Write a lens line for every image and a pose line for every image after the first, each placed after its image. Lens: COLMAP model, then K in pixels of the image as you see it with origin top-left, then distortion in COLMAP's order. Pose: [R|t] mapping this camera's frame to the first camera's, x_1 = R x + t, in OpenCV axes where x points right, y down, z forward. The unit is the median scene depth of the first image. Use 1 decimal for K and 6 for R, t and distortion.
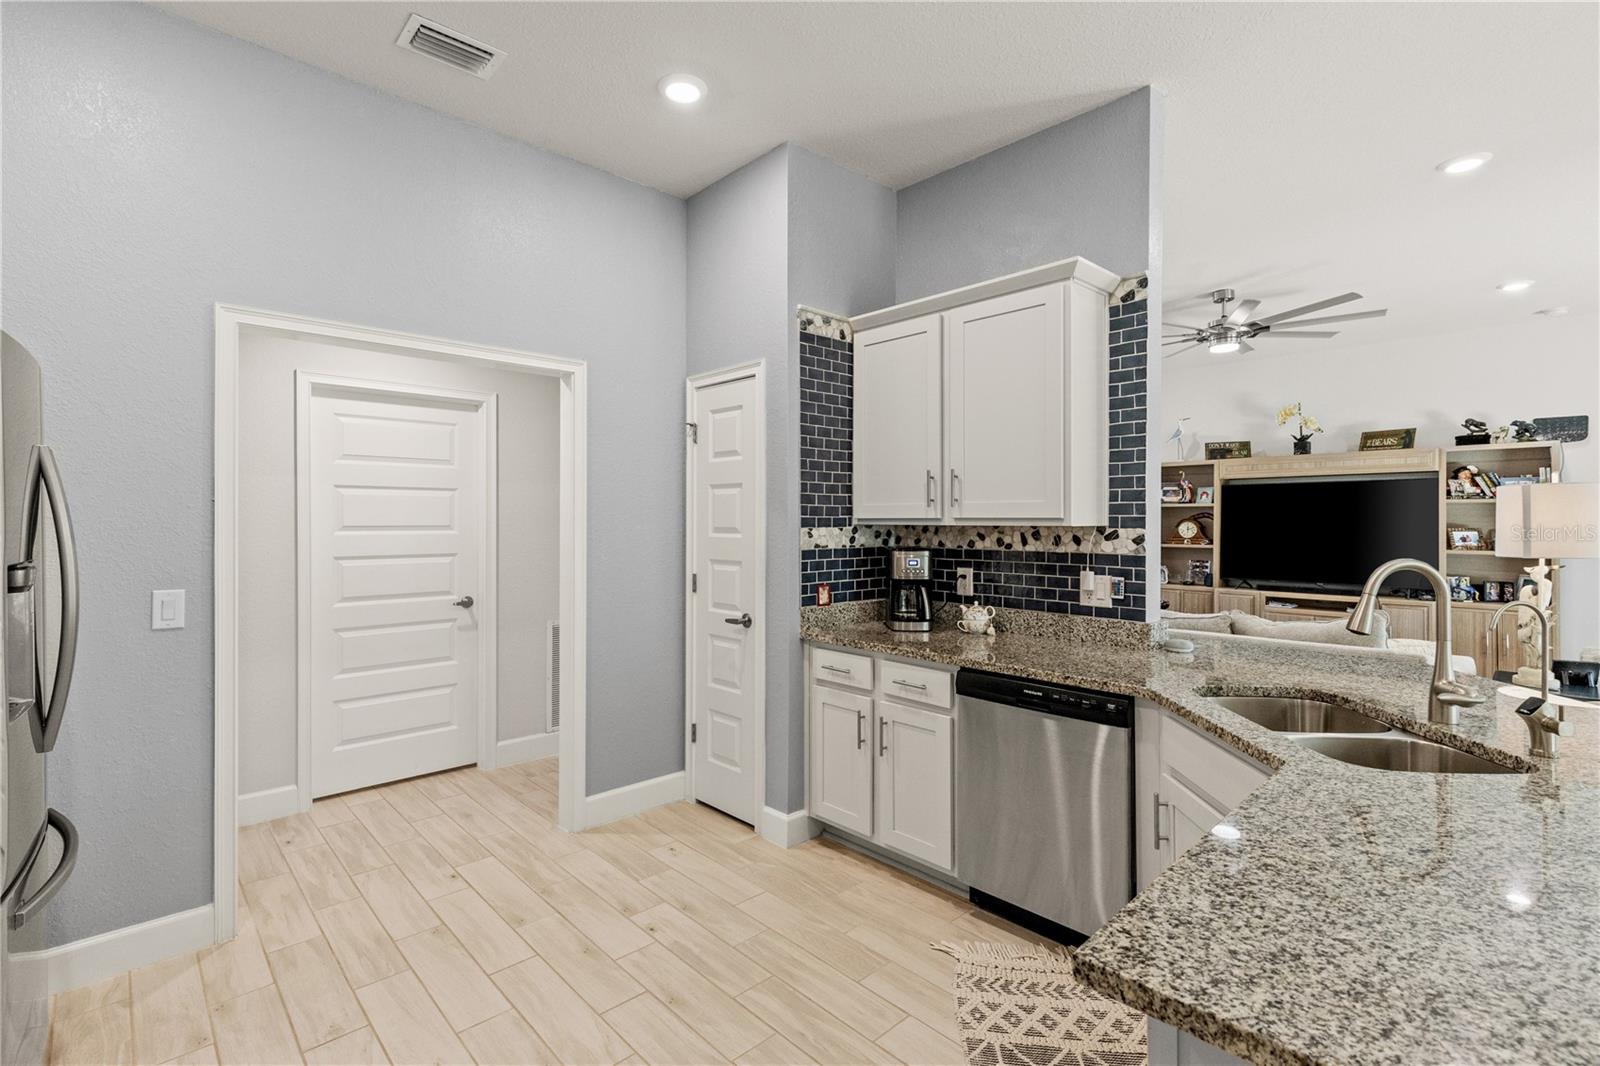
lens RADIAL K [[727.9, 0, 804.9], [0, 727.9, 523.7], [0, 0, 1]] dist [0.009333, -0.003965]
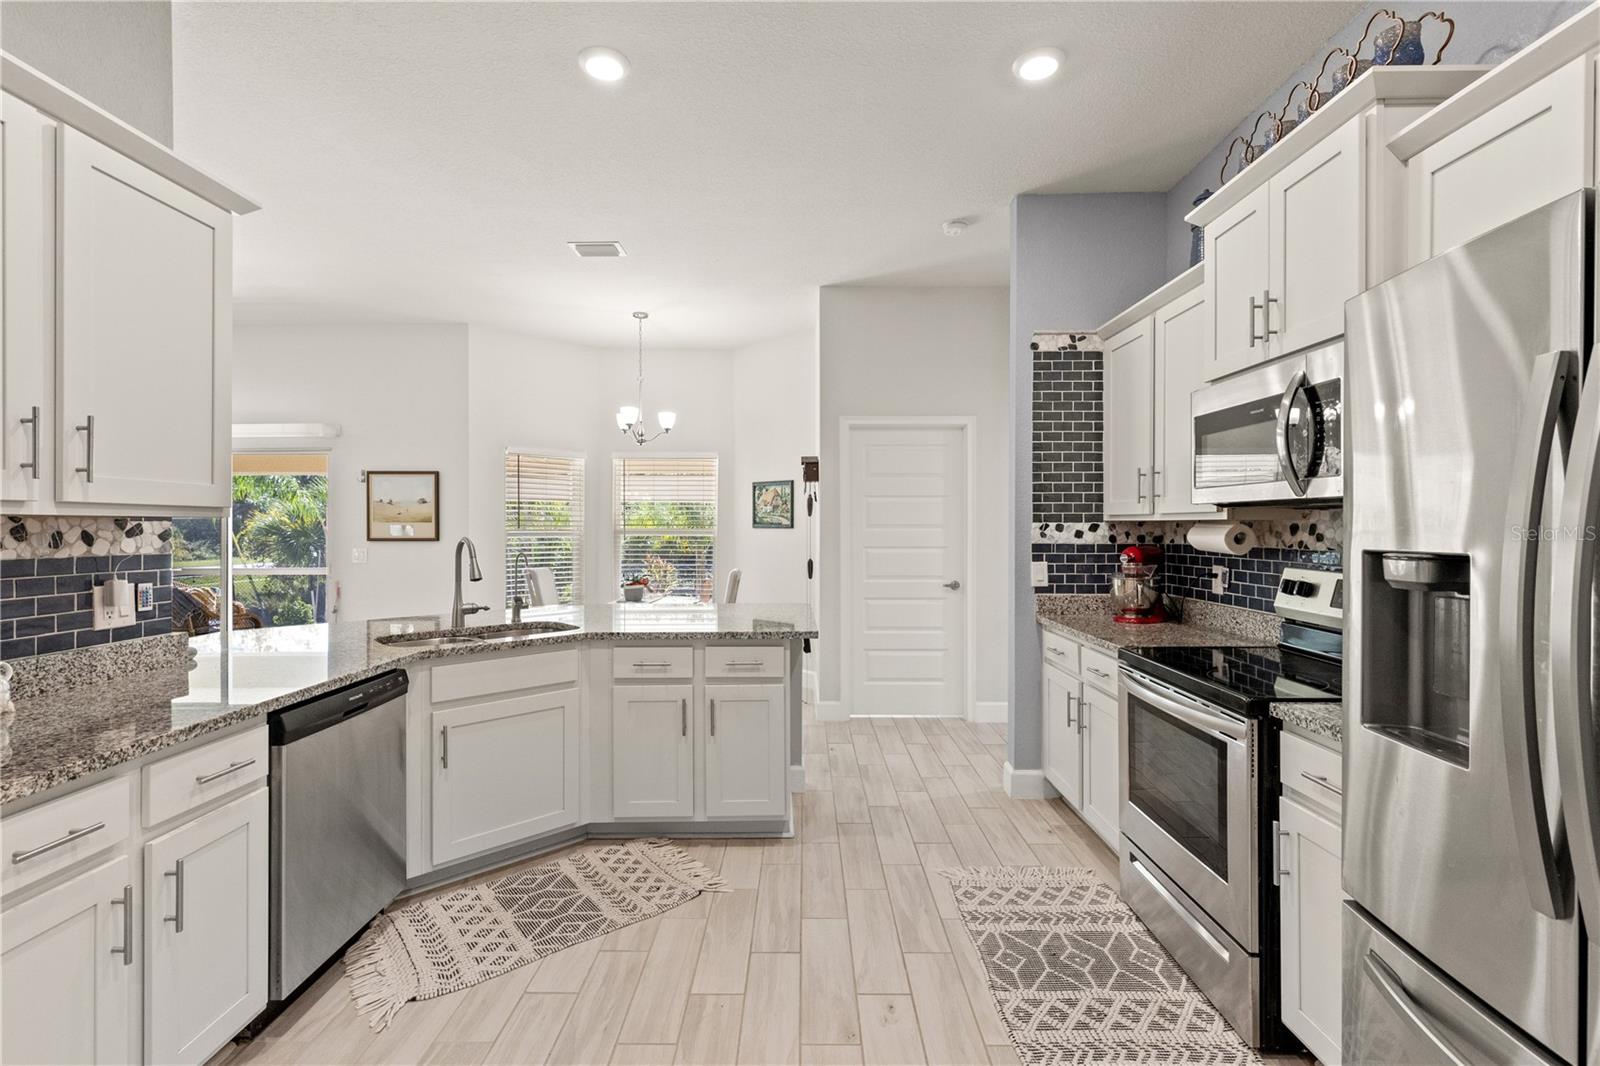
lens RADIAL K [[727.9, 0, 807.7], [0, 727.9, 521.4], [0, 0, 1]] dist [0.009333, -0.003965]
pose [[-0.728060, 0.003802, 0.685503, -0.555259], [0.002433, 0.999993, -0.002962, 0.009647], [-0.685509, -0.000489, -0.728064, 0.959729]]
